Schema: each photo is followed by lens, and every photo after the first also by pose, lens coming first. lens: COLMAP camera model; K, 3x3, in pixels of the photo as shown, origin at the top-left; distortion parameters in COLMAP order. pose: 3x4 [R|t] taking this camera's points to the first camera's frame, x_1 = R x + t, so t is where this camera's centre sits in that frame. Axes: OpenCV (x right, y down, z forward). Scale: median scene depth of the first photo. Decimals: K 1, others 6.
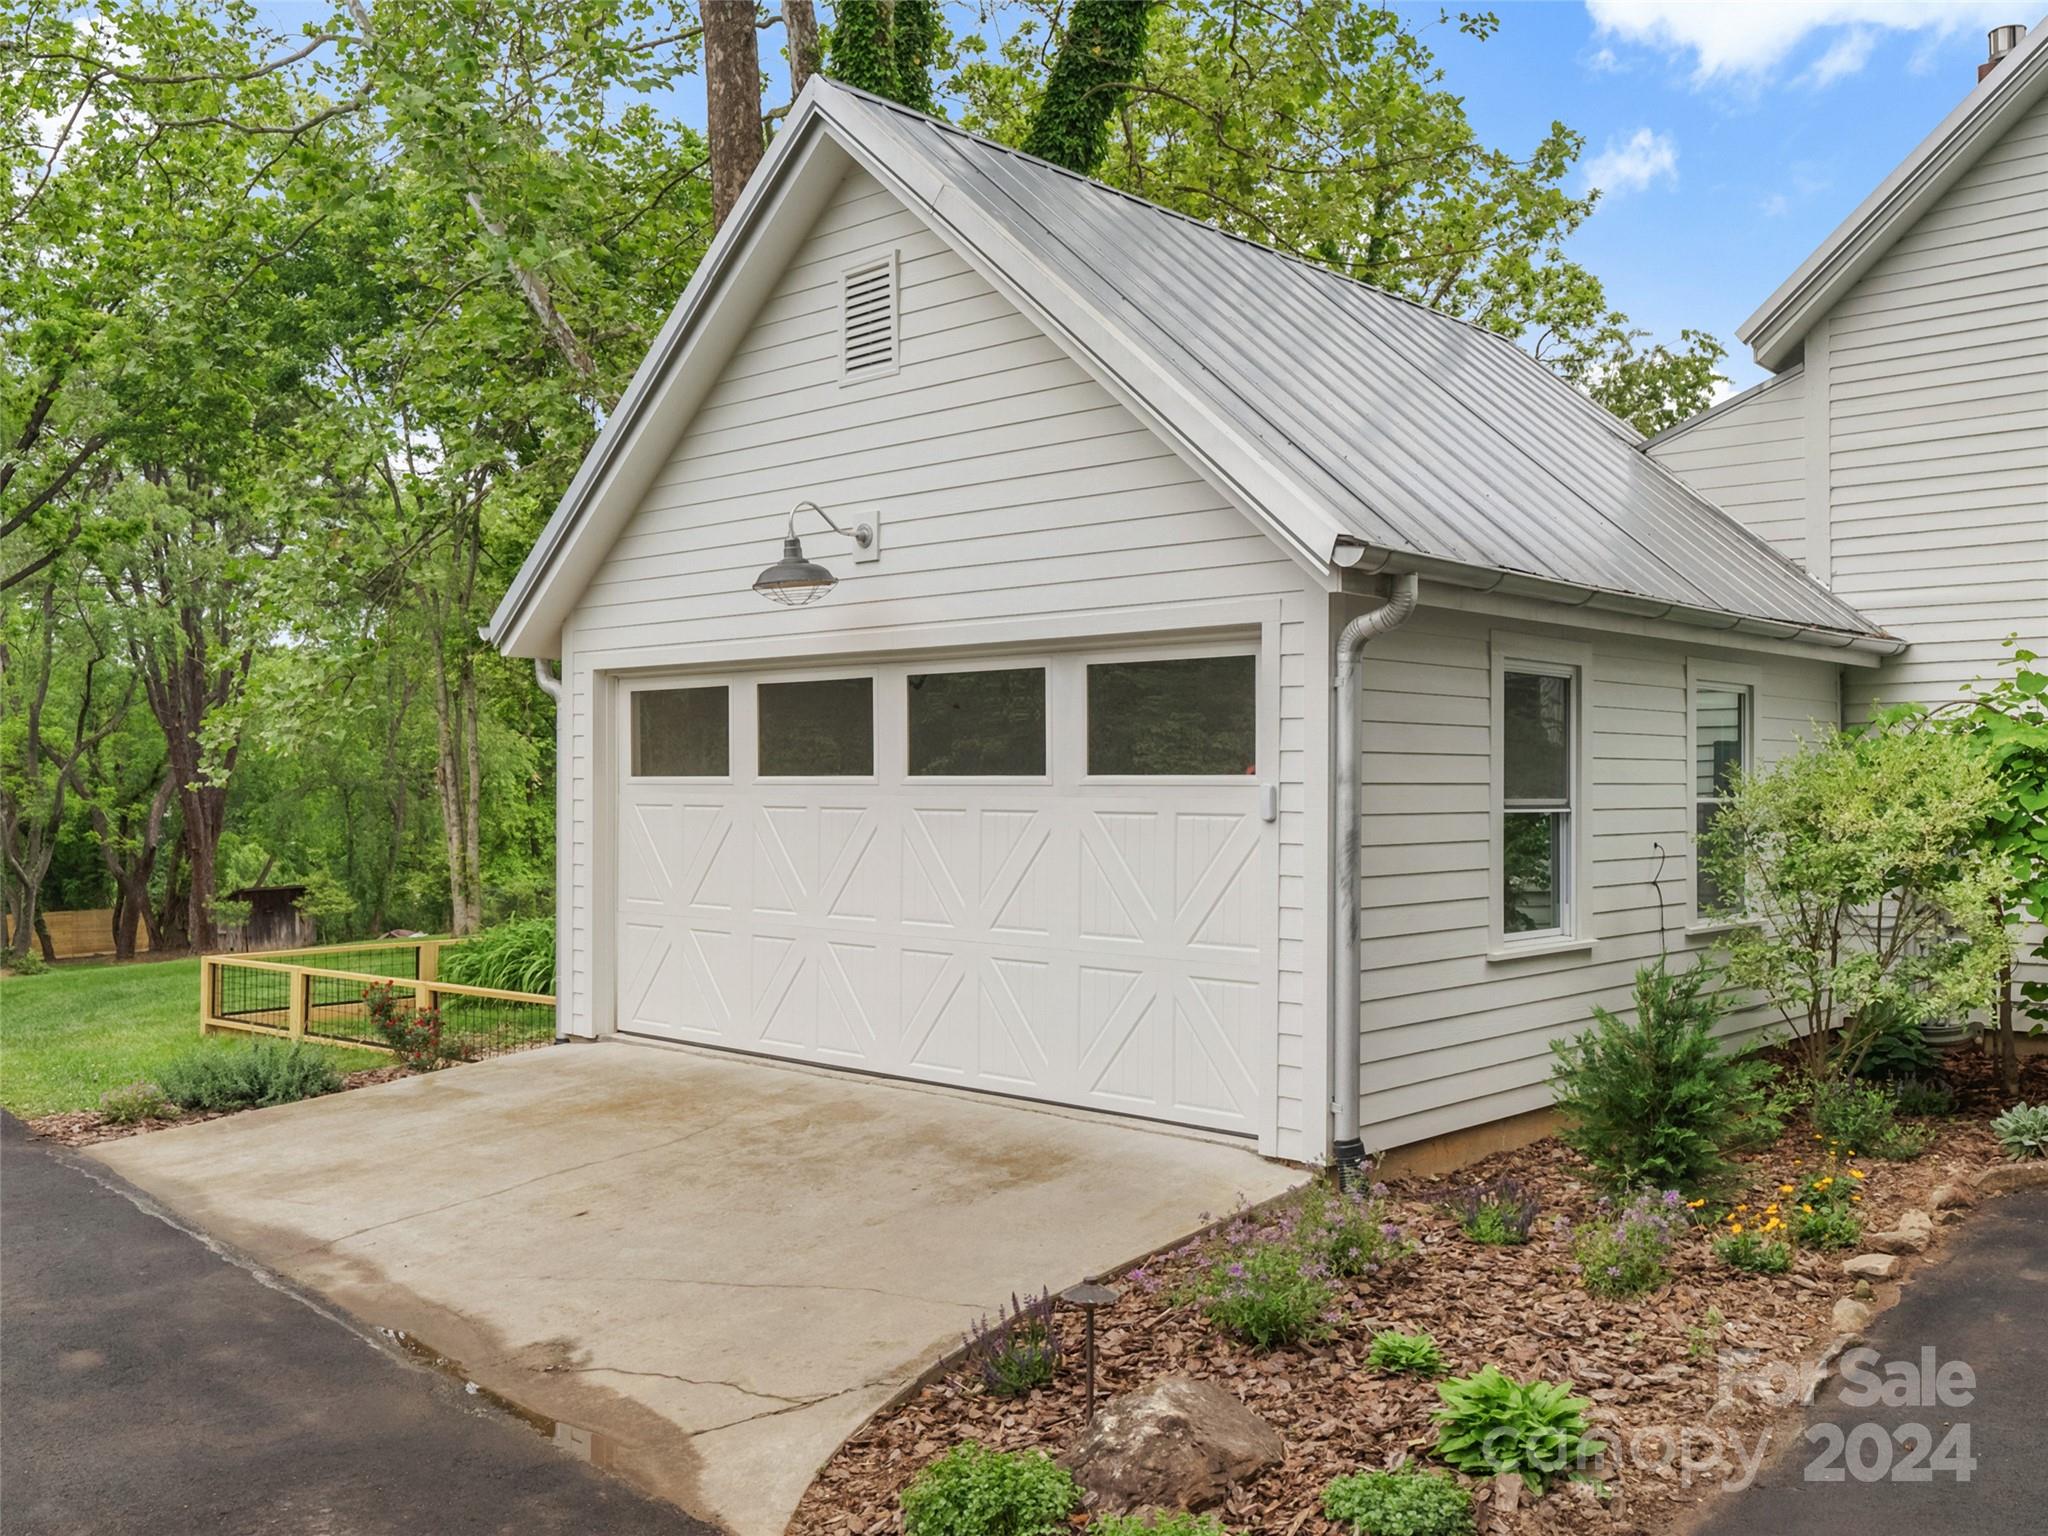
lens RADIAL K [[1817.7, 0, 1024.0], [0, 1817.7, 768.0], [0, 0, 1]] dist [0.002429, -0.001825]
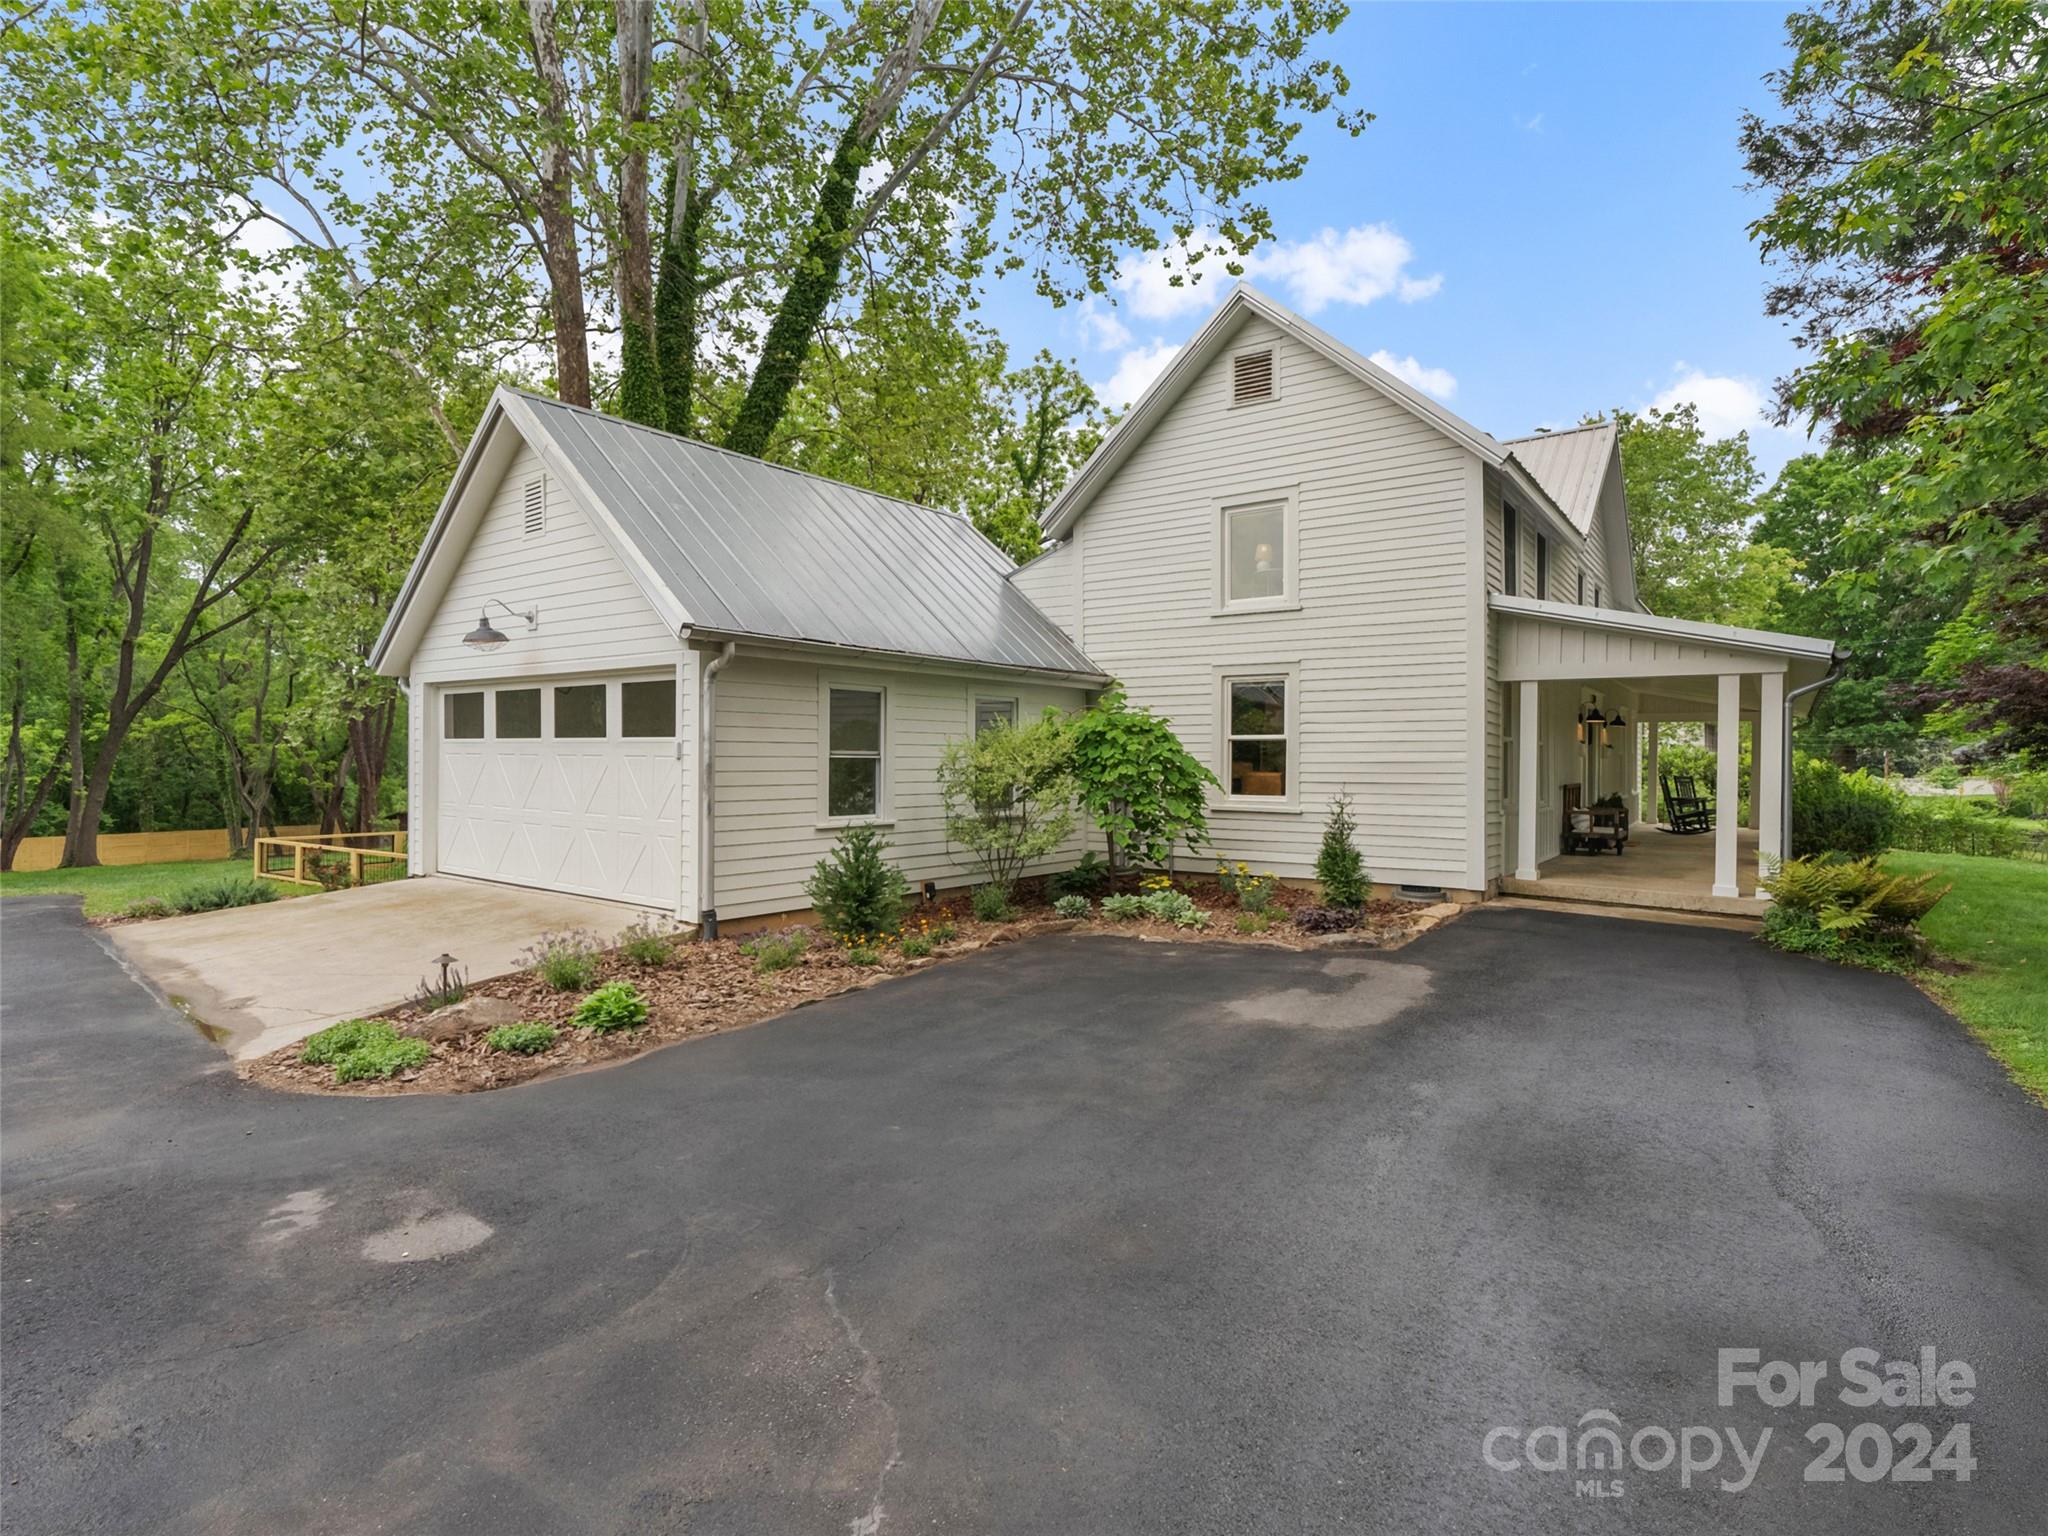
lens RADIAL K [[1072.5, 0, 1020.5], [0, 1072.5, 741.7], [0, 0, 1]] dist [-0.003066, -0.000379]
pose [[0.995656, 0.008101, 0.092755, 0.342441], [-0.007732, 0.999961, -0.004331, 0.009777], [-0.092787, 0.003595, 0.995680, -0.216875]]
